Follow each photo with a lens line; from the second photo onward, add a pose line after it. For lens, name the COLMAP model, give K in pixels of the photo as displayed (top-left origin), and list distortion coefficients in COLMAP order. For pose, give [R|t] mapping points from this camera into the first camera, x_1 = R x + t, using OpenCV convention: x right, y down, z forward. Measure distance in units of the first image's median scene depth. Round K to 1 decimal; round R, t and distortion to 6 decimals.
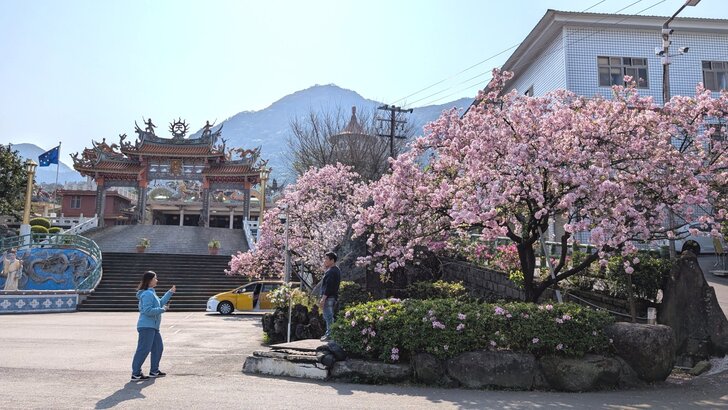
lens RADIAL K [[522.0, 0, 364.0], [0, 522.0, 205.0], [0, 0, 1]] dist [-0.002832, -0.000225]
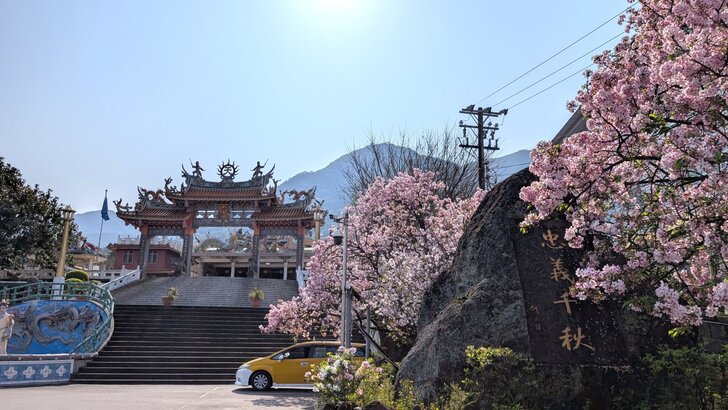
lens RADIAL K [[522.0, 0, 364.0], [0, 522.0, 205.0], [0, 0, 1]] dist [-0.002832, -0.000225]
pose [[0.993644, -0.029434, -0.108652, -0.019322], [0.017572, 0.993934, -0.108565, 0.018128], [0.111189, 0.105966, 0.988134, 0.132484]]
